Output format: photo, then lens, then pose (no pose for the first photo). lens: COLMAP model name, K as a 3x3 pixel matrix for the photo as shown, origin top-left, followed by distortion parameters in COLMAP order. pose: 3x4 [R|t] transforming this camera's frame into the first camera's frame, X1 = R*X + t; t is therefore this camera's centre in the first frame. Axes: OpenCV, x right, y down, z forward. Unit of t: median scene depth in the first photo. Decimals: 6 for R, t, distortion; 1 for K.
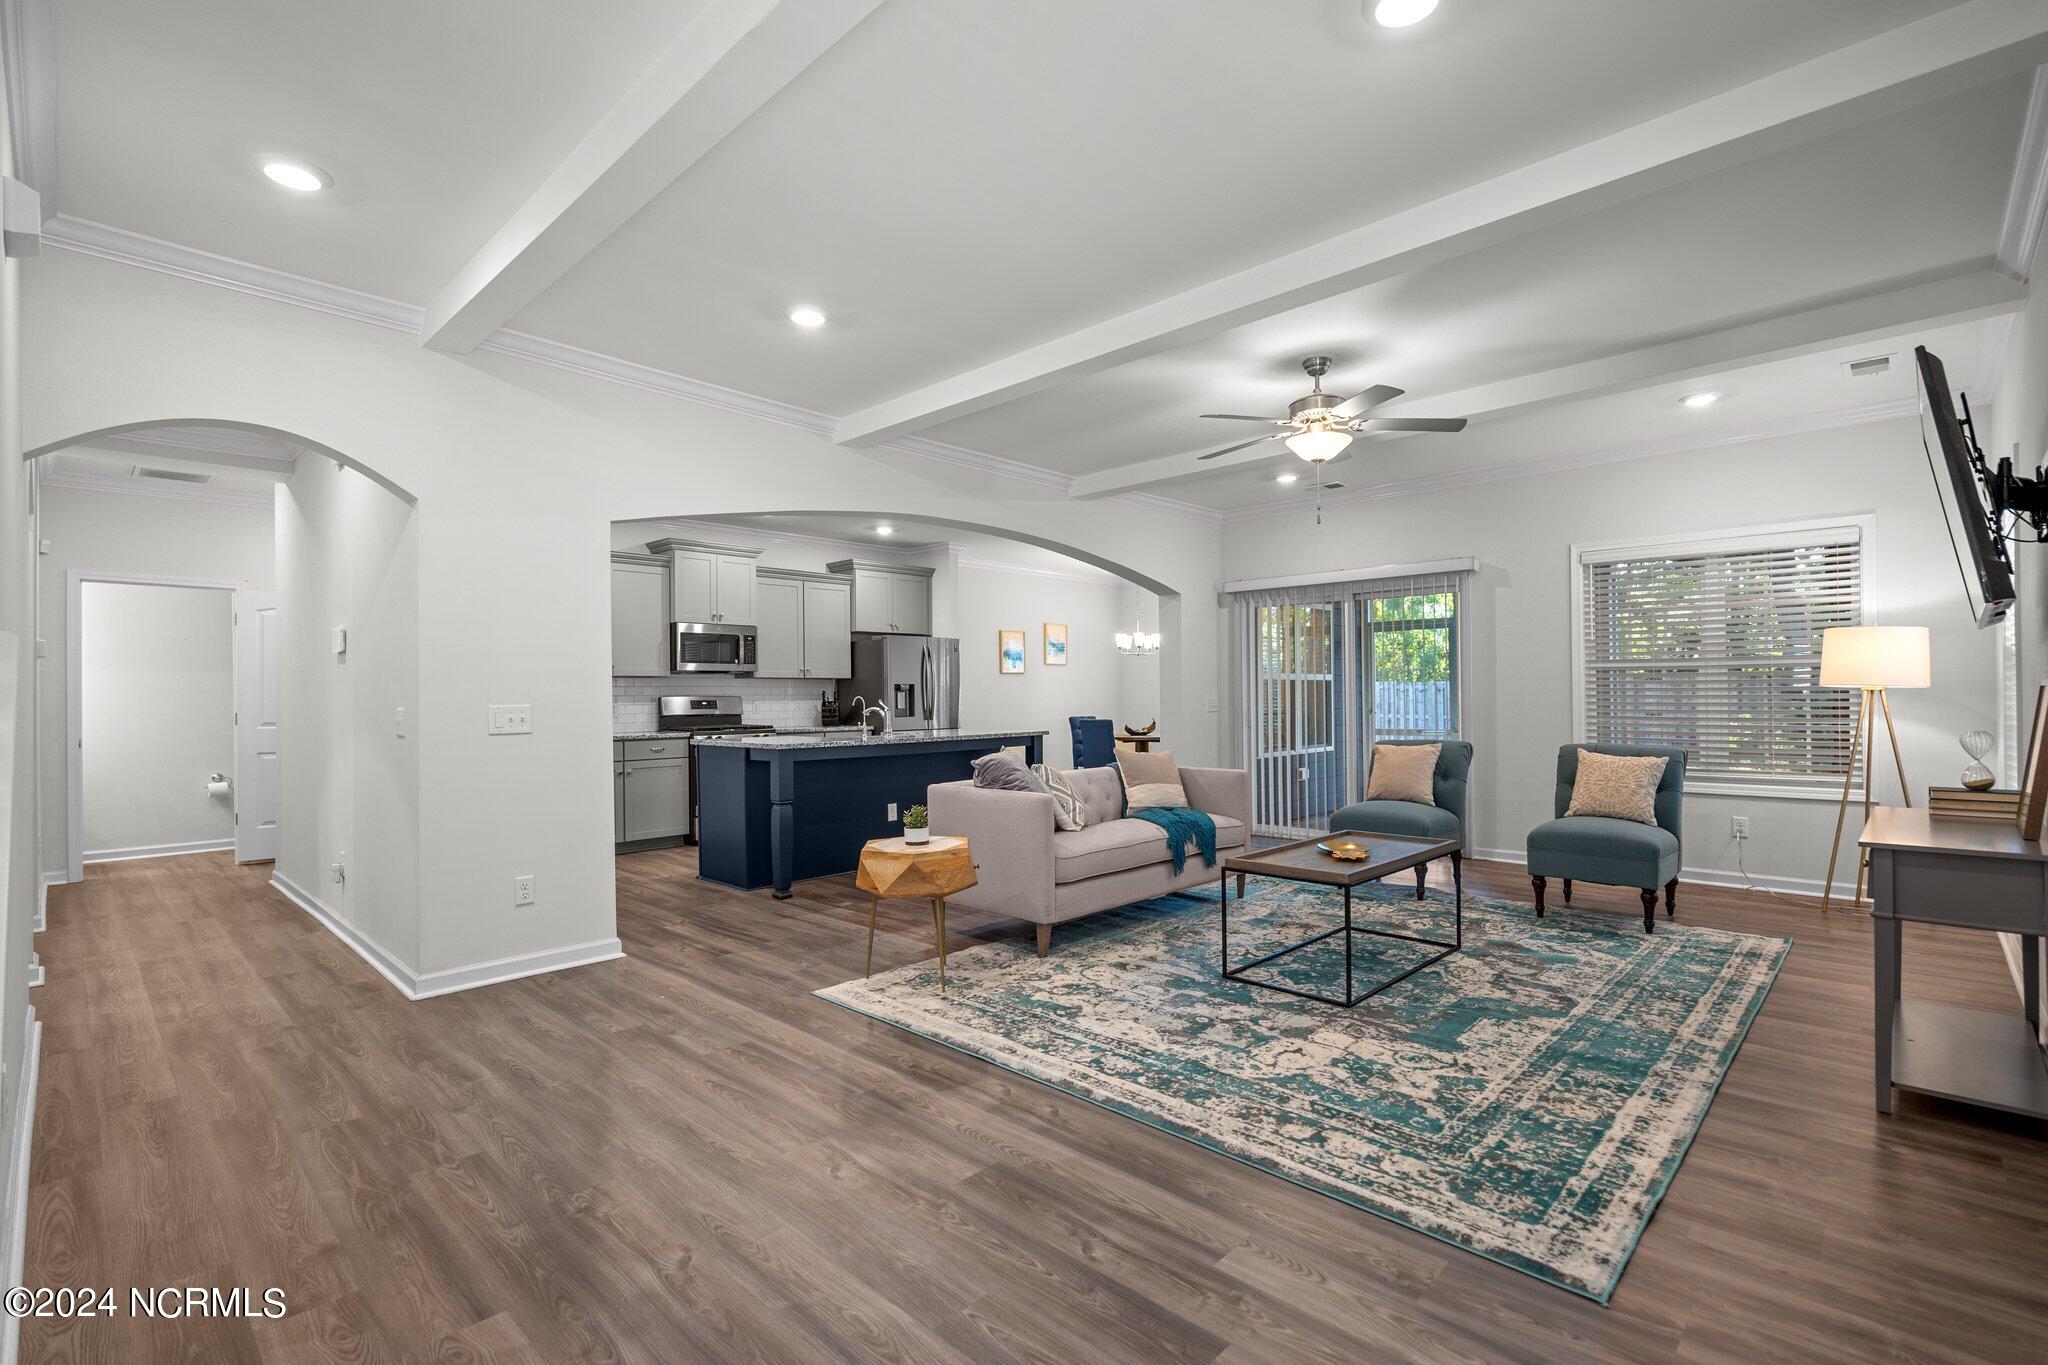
lens RADIAL K [[923.4, 0, 1023.1], [0, 923.4, 689.6], [0, 0, 1]] dist [-0.001197, 0.000762]
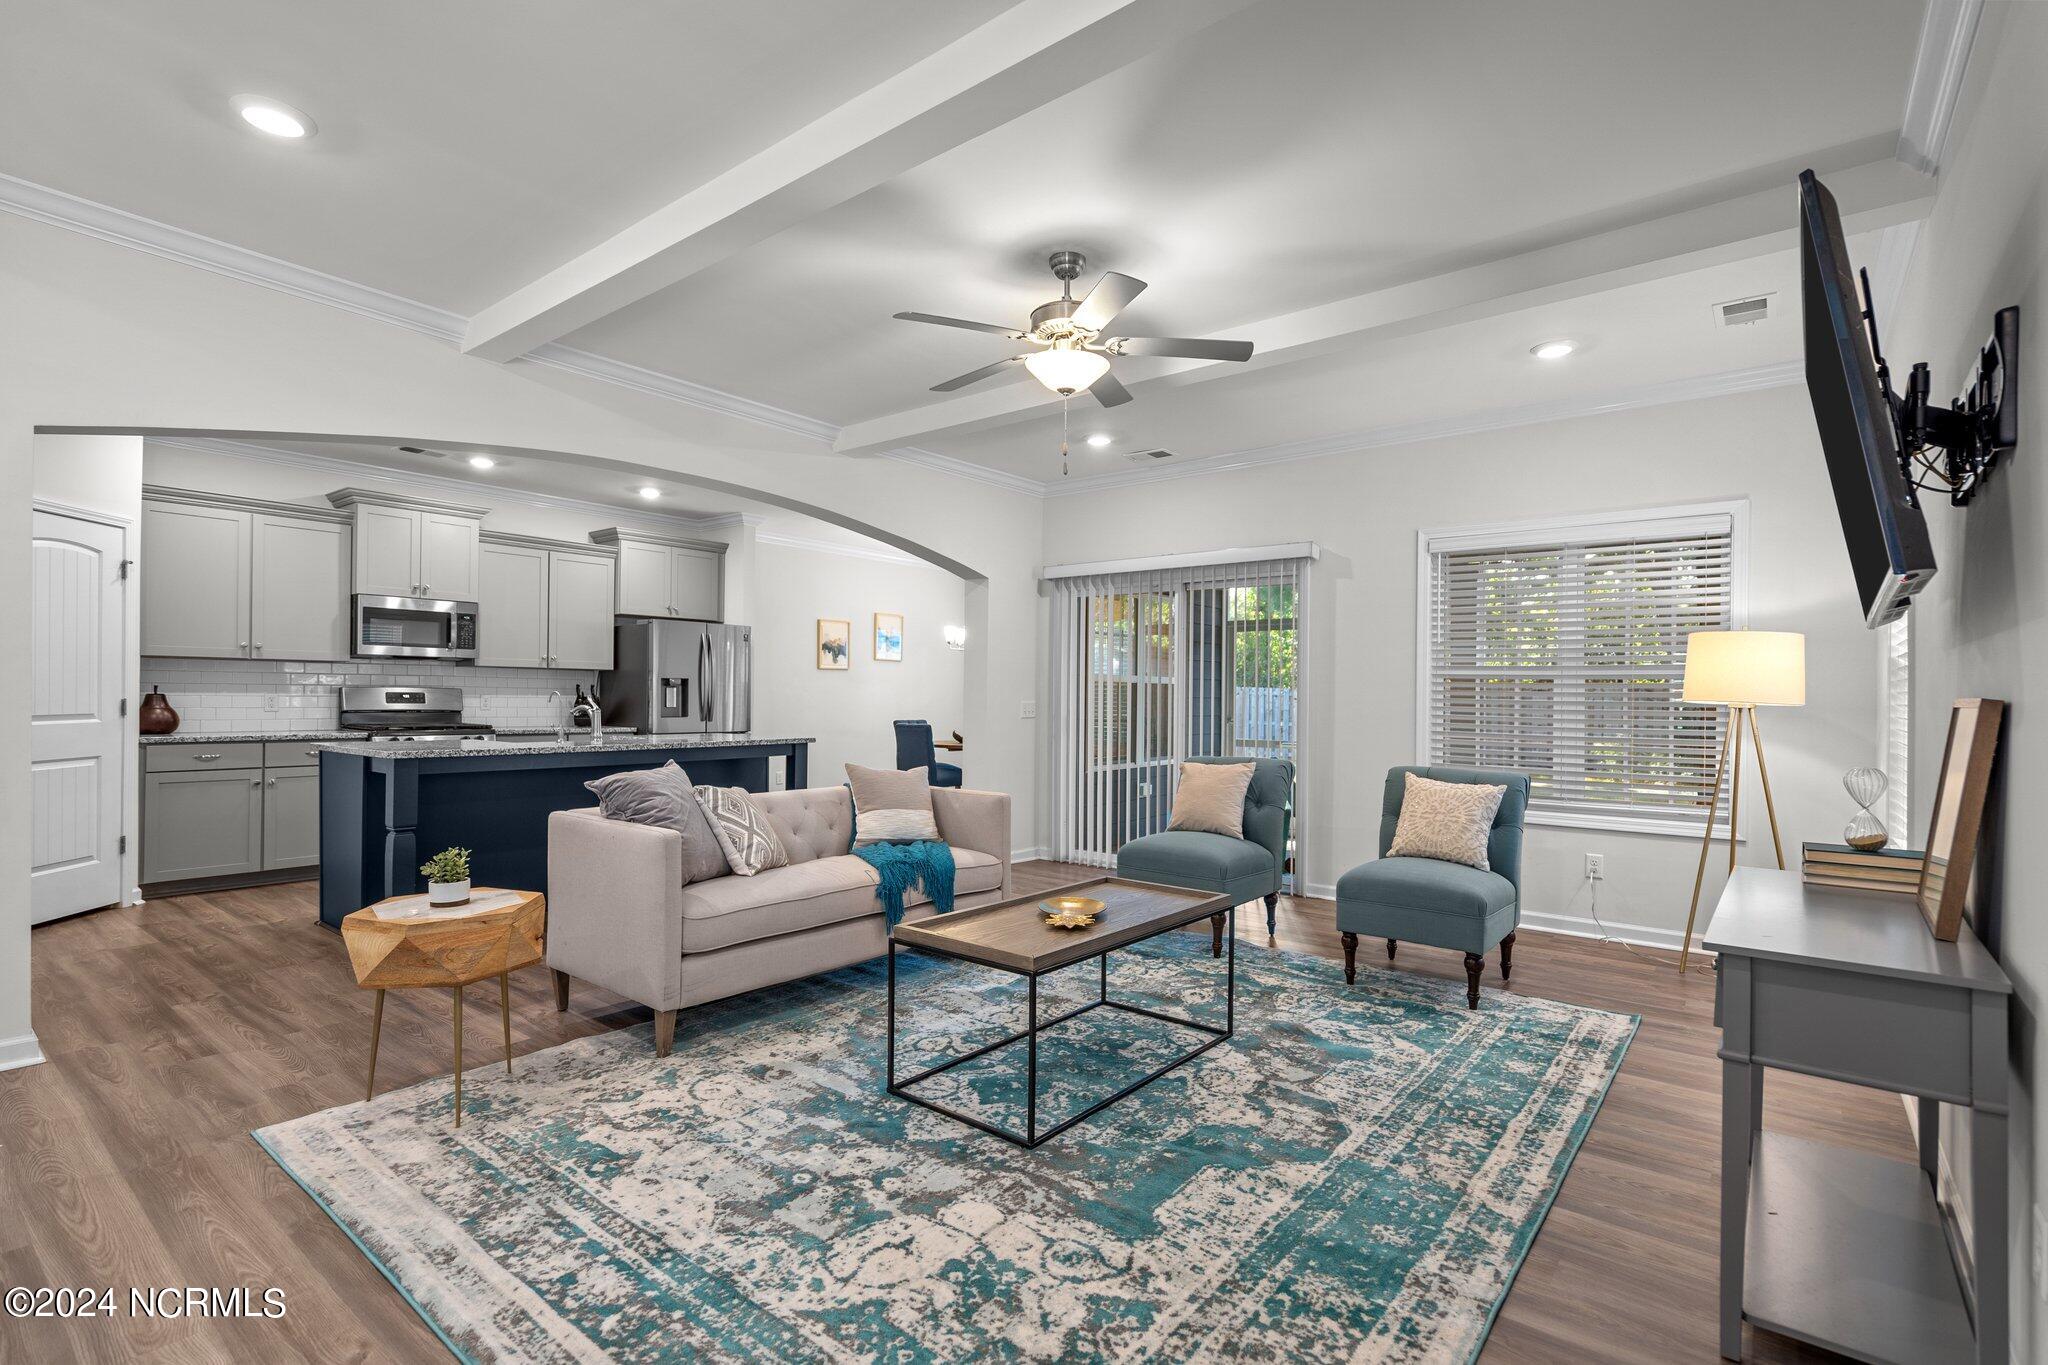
lens RADIAL K [[949.7, 0, 1023.4], [0, 949.7, 691.3], [0, 0, 1]] dist [-0.001431, 0.001091]
pose [[0.995664, 0.020613, 0.090710, 0.225192], [-0.020708, 0.999786, 0.000114, -0.001132], [-0.090688, -0.001992, 0.995877, 0.233910]]
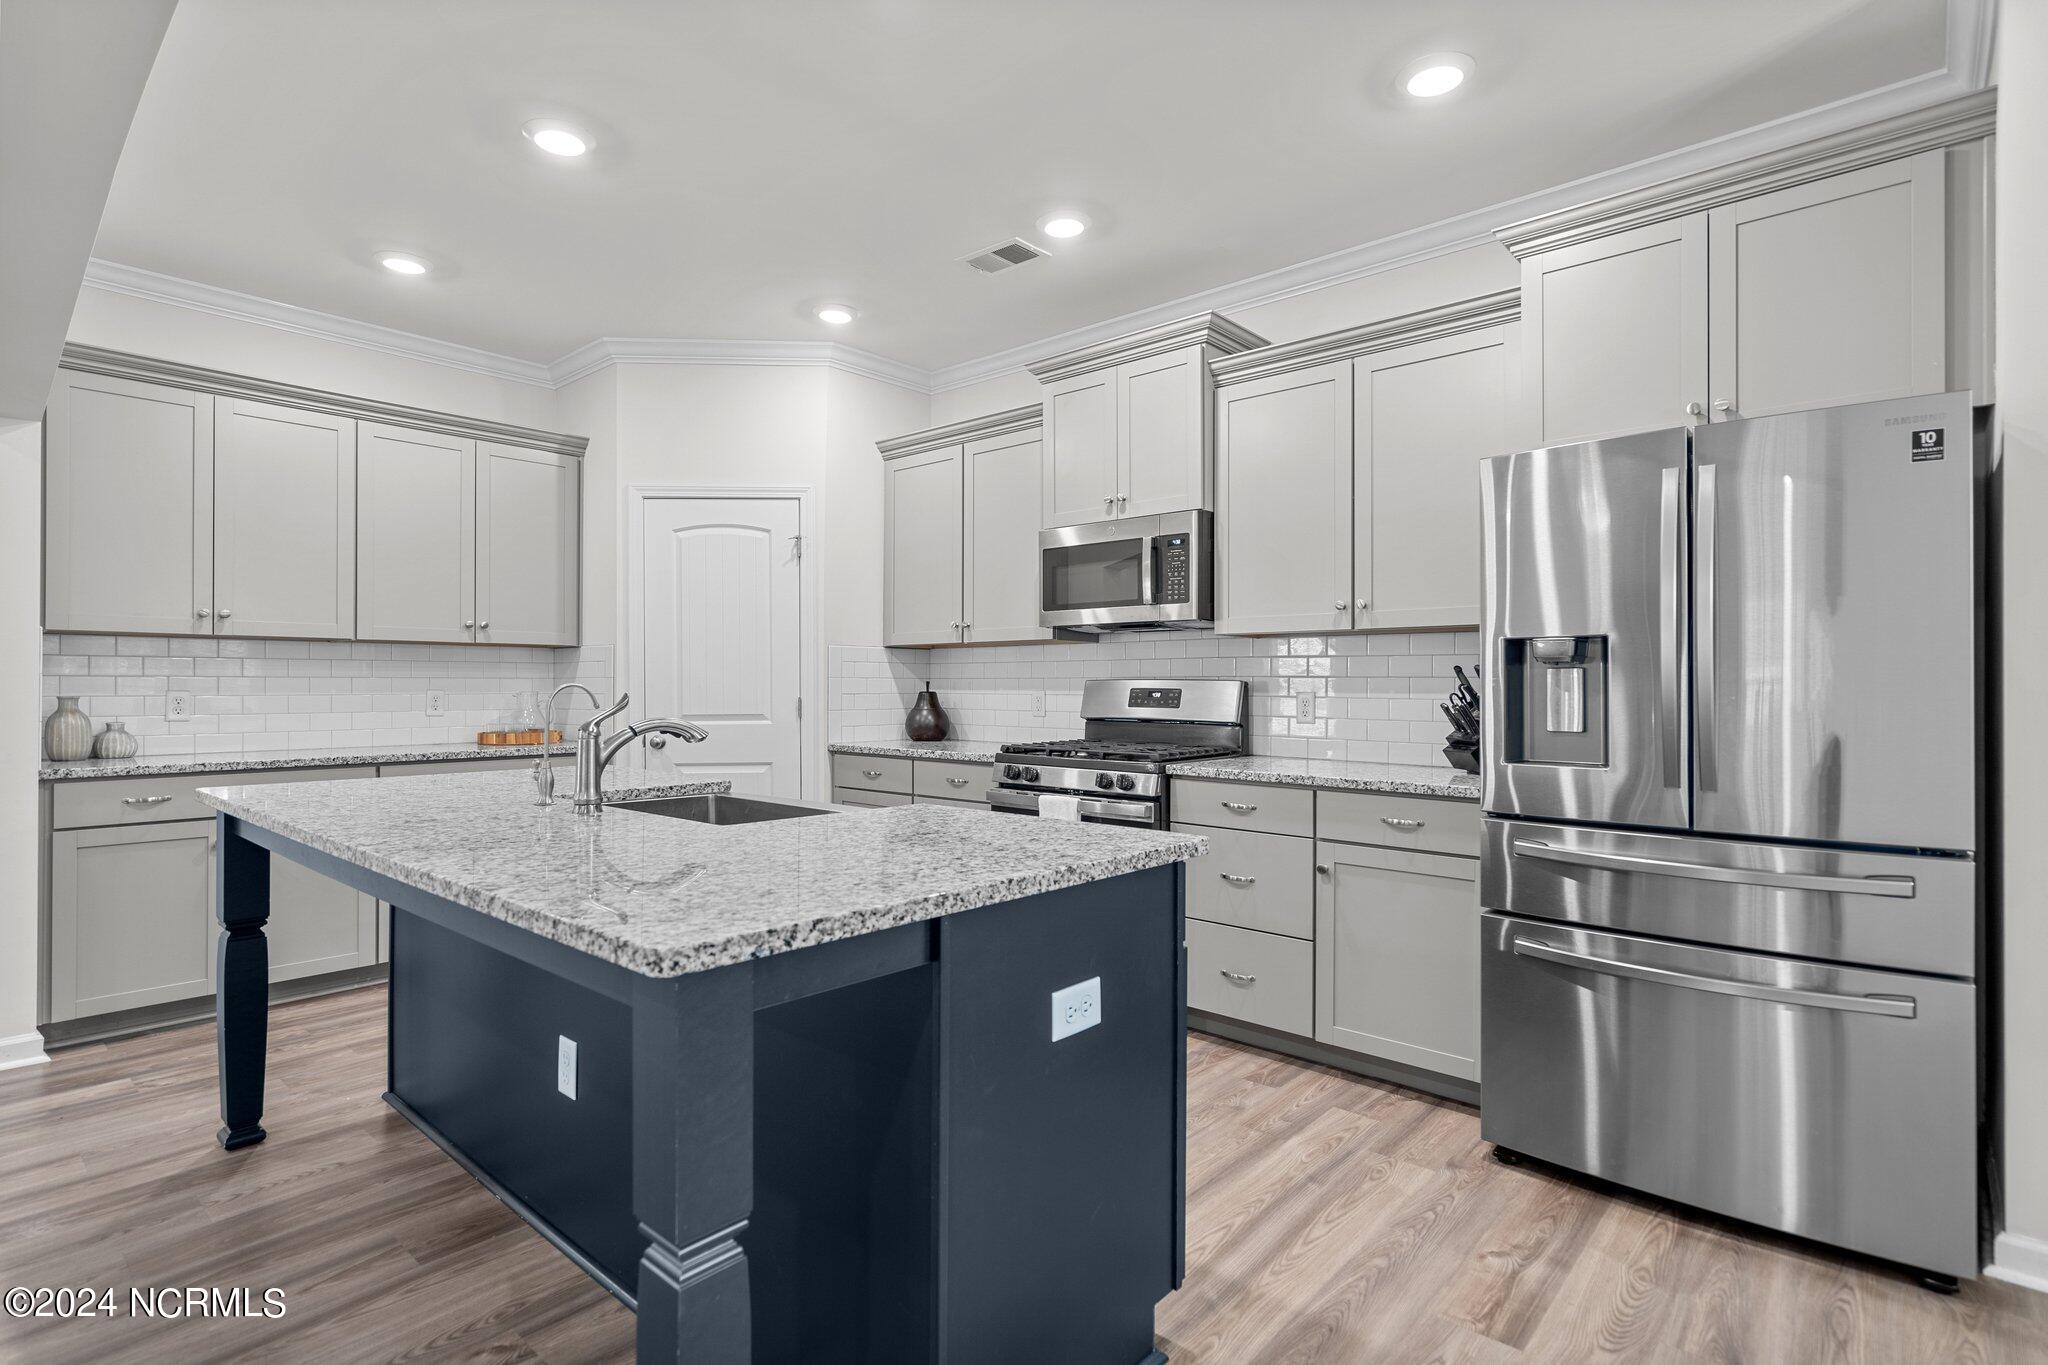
lens RADIAL K [[997.2, 0, 1024.0], [0, 997.2, 682.5], [0, 0, 1]] dist [0.000070, 0.000034]
pose [[0.036553, 0.007757, -0.999302, 0.290867], [0.005416, 0.999954, 0.007960, 0.008387], [0.999317, -0.005703, 0.036509, 1.765876]]
